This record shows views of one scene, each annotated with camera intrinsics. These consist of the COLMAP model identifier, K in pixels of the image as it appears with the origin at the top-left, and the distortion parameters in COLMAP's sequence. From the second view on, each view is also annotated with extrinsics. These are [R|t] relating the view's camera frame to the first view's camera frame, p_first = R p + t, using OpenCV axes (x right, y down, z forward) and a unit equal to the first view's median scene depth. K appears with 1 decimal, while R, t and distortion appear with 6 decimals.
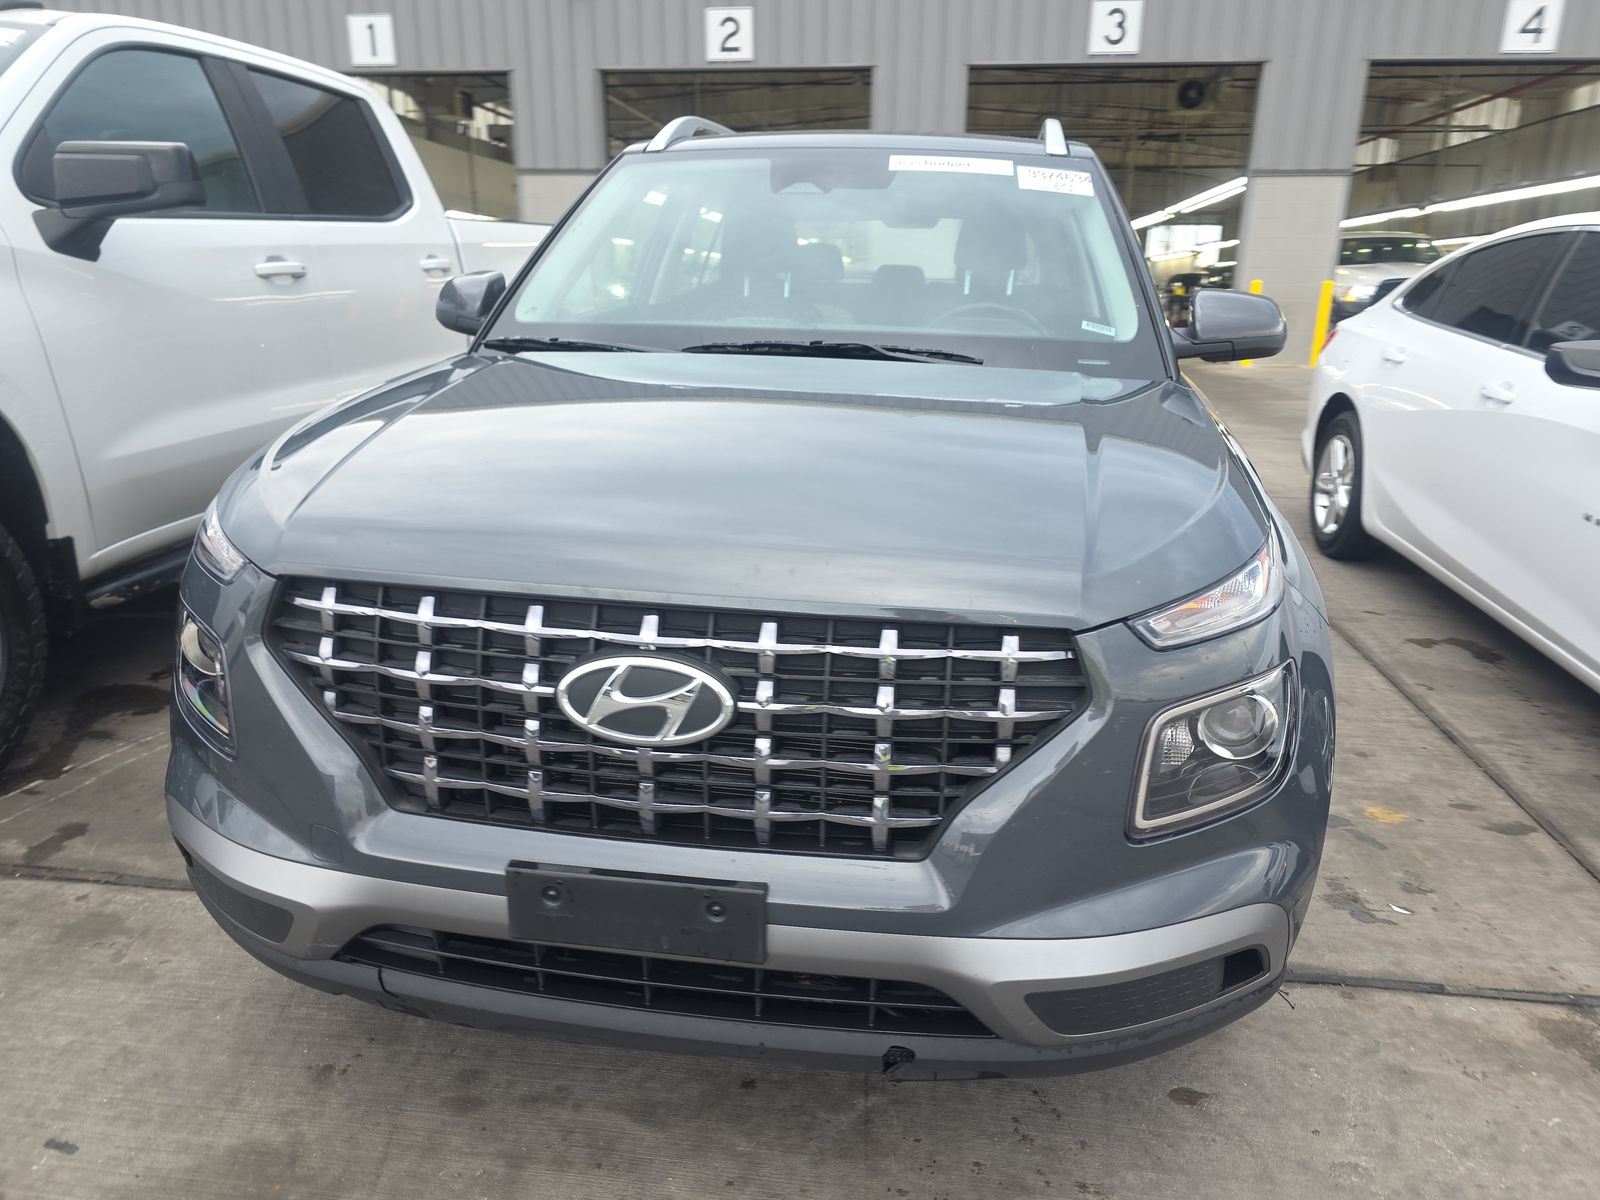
lens RADIAL K [[1061.3, 0, 800.0], [0, 1061.3, 600.0], [0, 0, 1]] dist [0.057756, -0.058637]
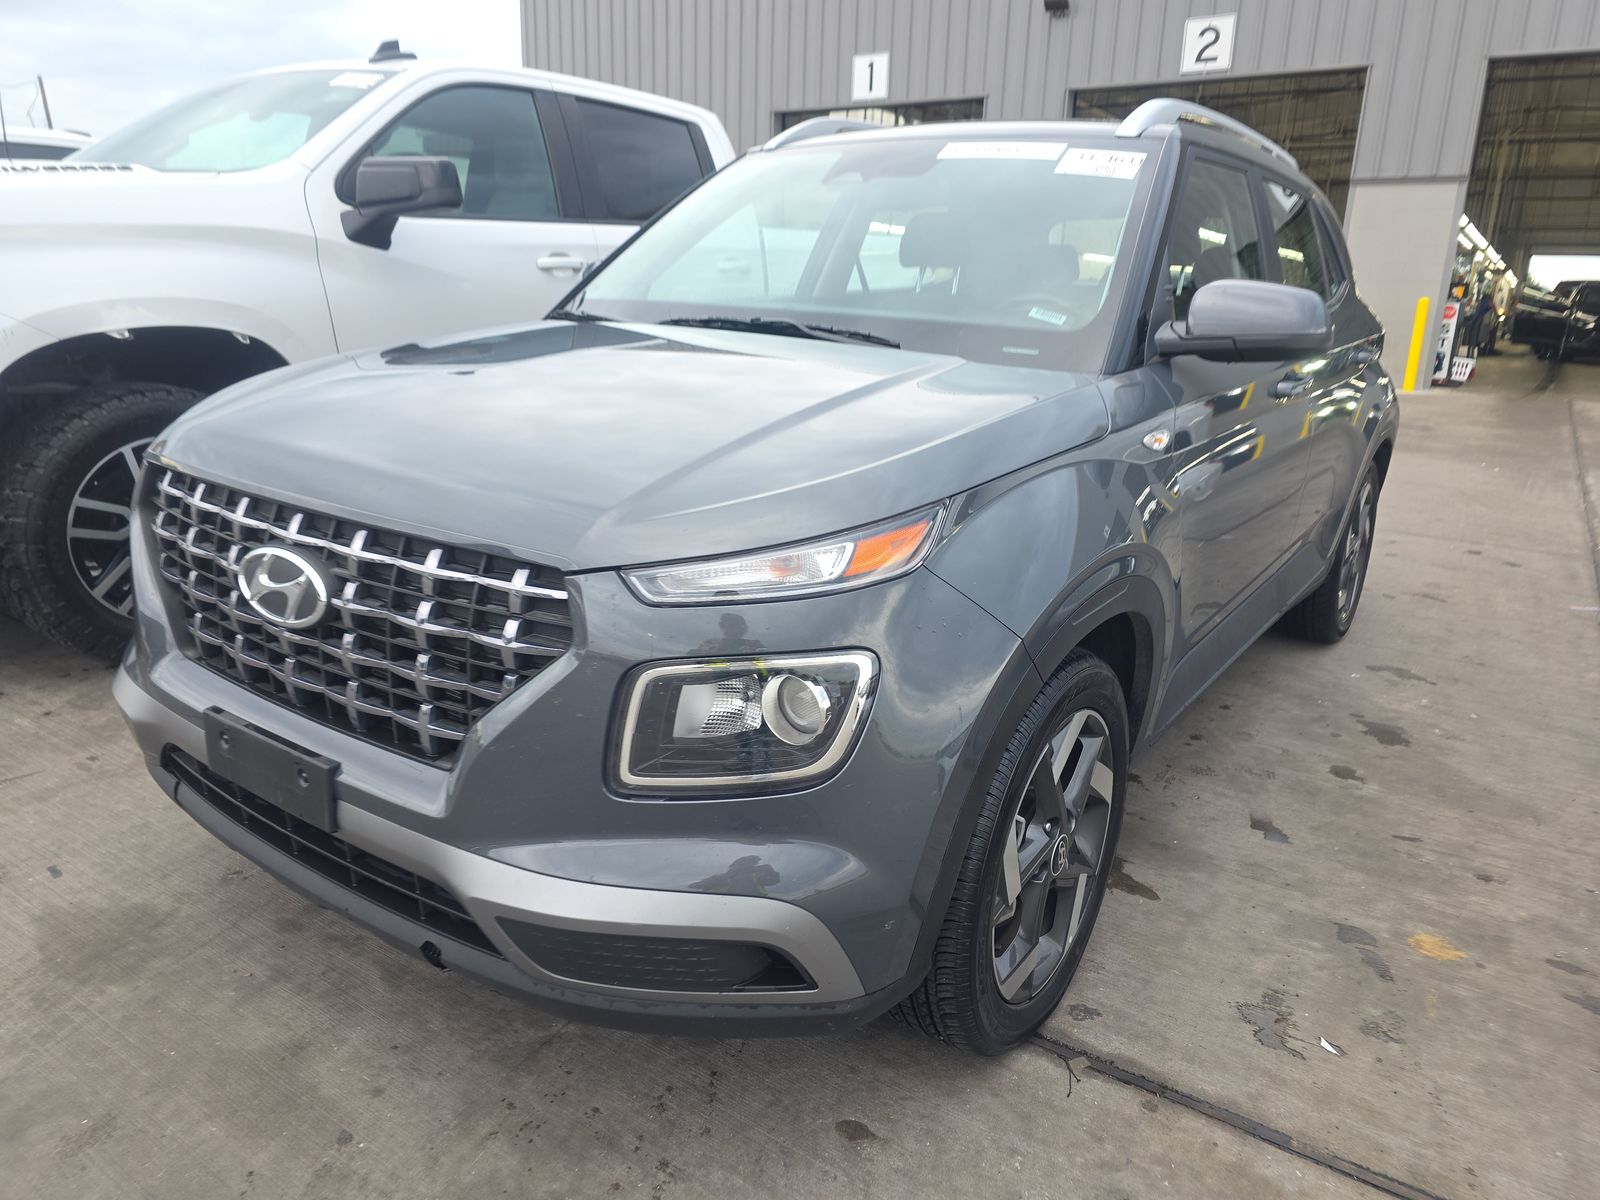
lens RADIAL K [[1063.5, 0, 815.3], [0, 1063.5, 576.2], [0, 0, 1]] dist [0.054005, -0.070281]
pose [[0.900212, 0.130741, -0.415360, 0.827047], [-0.146597, 0.989176, -0.006362, 0.004340], [0.410033, 0.066618, 0.909635, 0.153332]]
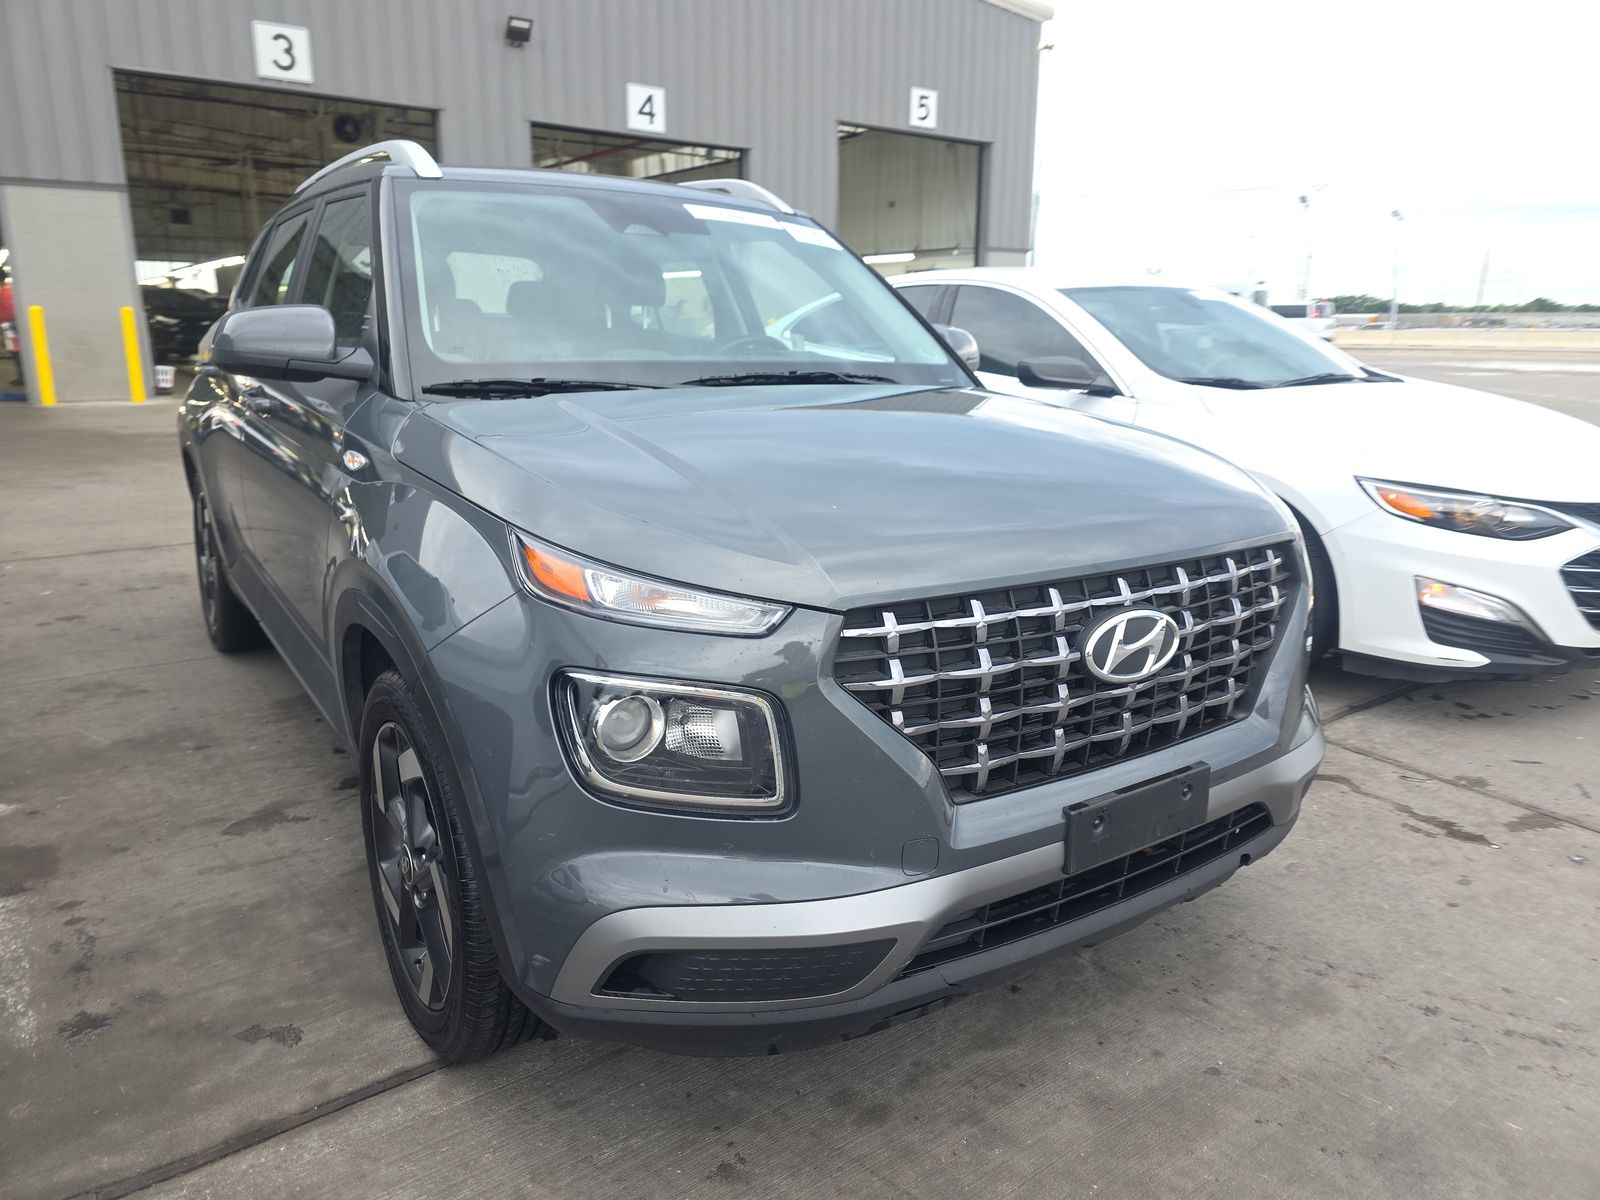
lens RADIAL K [[1079.7, 0, 824.9], [0, 1079.7, 595.5], [0, 0, 1]] dist [0.056929, -0.066843]
pose [[0.717531, -0.169885, 0.675491, -1.203137], [0.196182, 0.979830, 0.038034, -0.080111], [-0.668327, 0.105229, 0.736387, 0.271109]]
